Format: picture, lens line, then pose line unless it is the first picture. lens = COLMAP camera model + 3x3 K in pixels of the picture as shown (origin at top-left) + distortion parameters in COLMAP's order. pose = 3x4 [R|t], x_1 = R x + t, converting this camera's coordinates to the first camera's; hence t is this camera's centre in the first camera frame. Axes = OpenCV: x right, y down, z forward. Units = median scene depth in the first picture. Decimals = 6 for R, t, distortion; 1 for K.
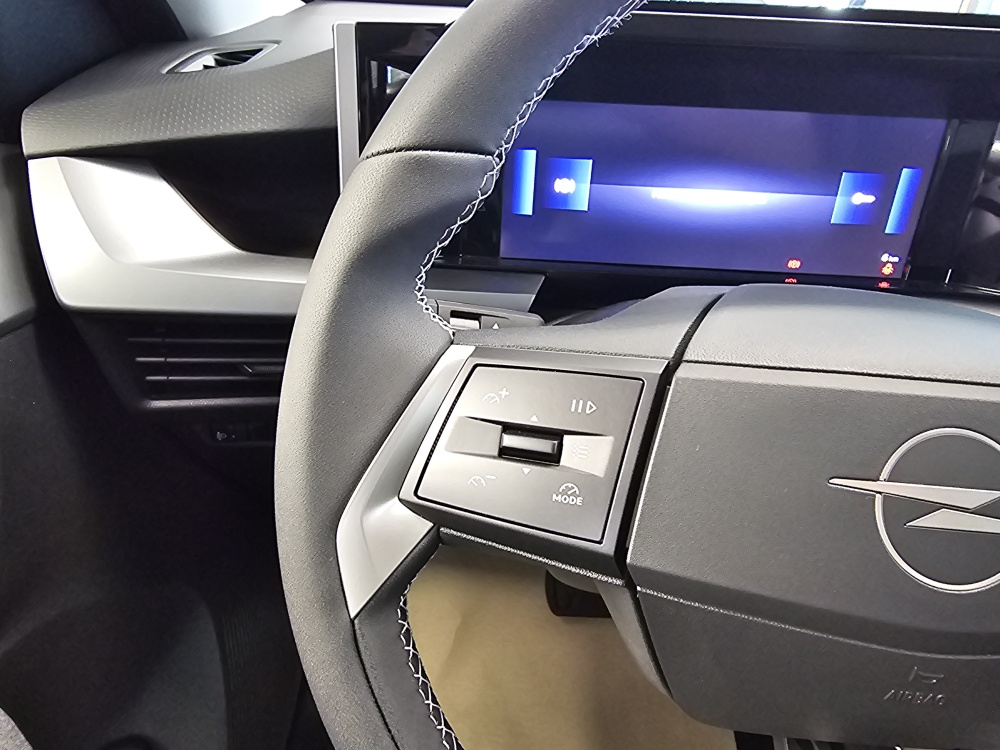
lens RADIAL K [[683.9, 0, 494.8], [0, 683.9, 369.0], [0, 0, 1]] dist [-0.007118, 0.005655]
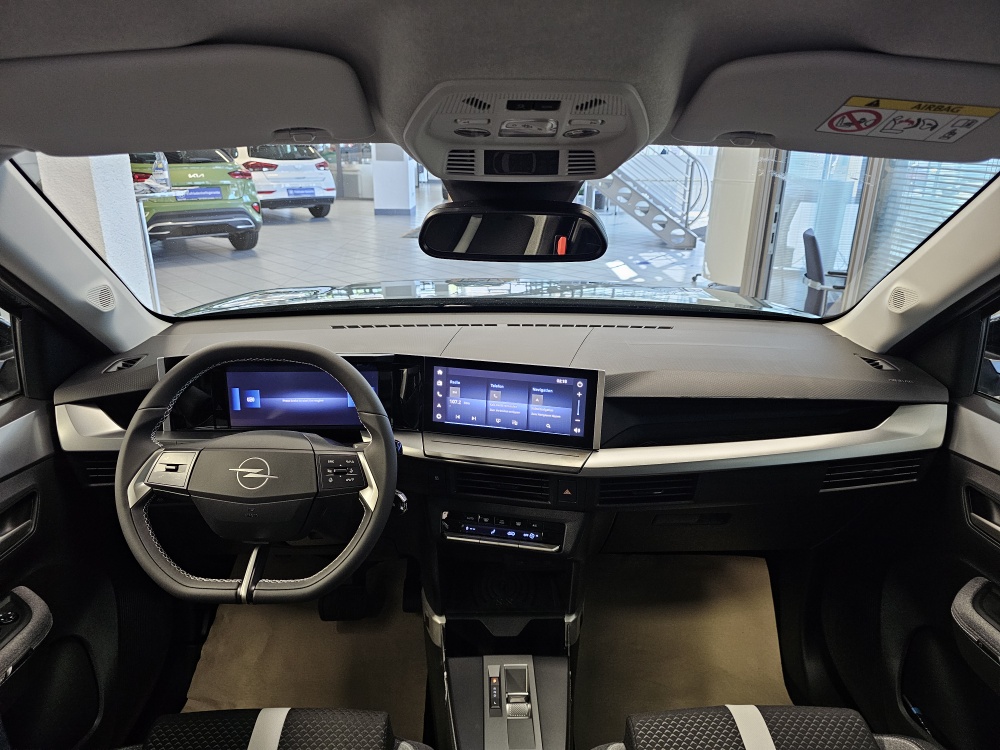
lens RADIAL K [[688.2, 0, 505.9], [0, 688.2, 368.2], [0, 0, 1]] dist [0.038590, -0.045560]
pose [[0.996802, -0.056383, 0.056622, 1.091619], [0.067877, 0.971370, -0.227669, 0.354648], [-0.042164, 0.230784, 0.972091, -2.008330]]
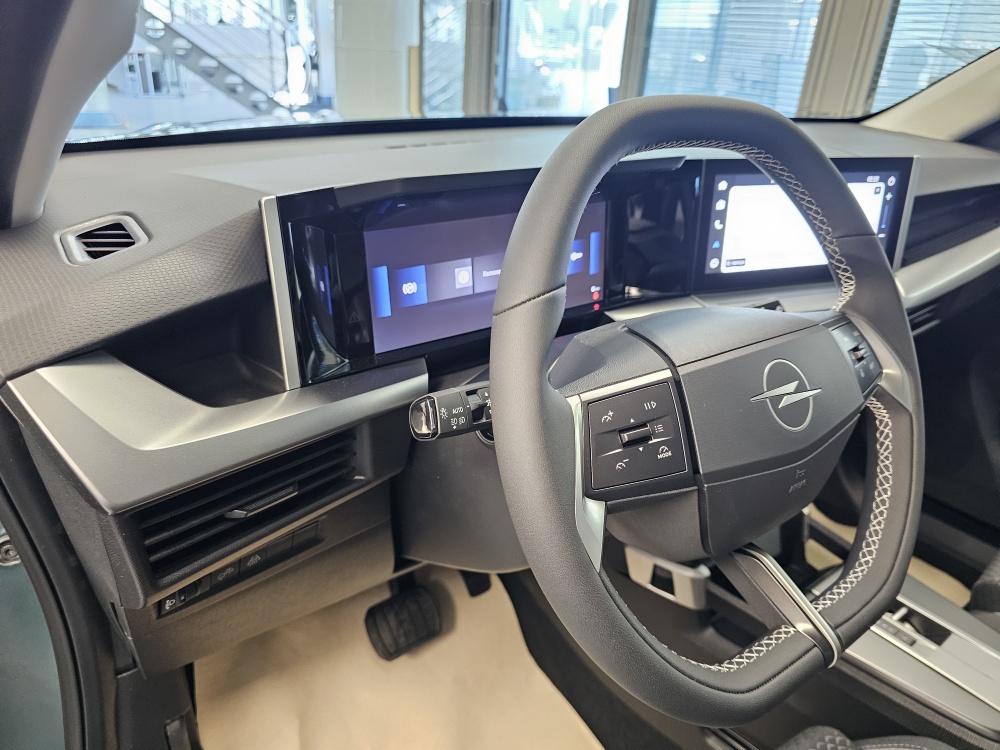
lens RADIAL K [[688.2, 0, 506.2], [0, 688.2, 380.6], [0, 0, 1]] dist [0.038590, -0.045560]
pose [[0.761664, -0.285512, 0.581679, -0.623139], [0.323325, 0.945413, 0.040679, -0.106027], [-0.561541, 0.157087, 0.812401, -0.148709]]
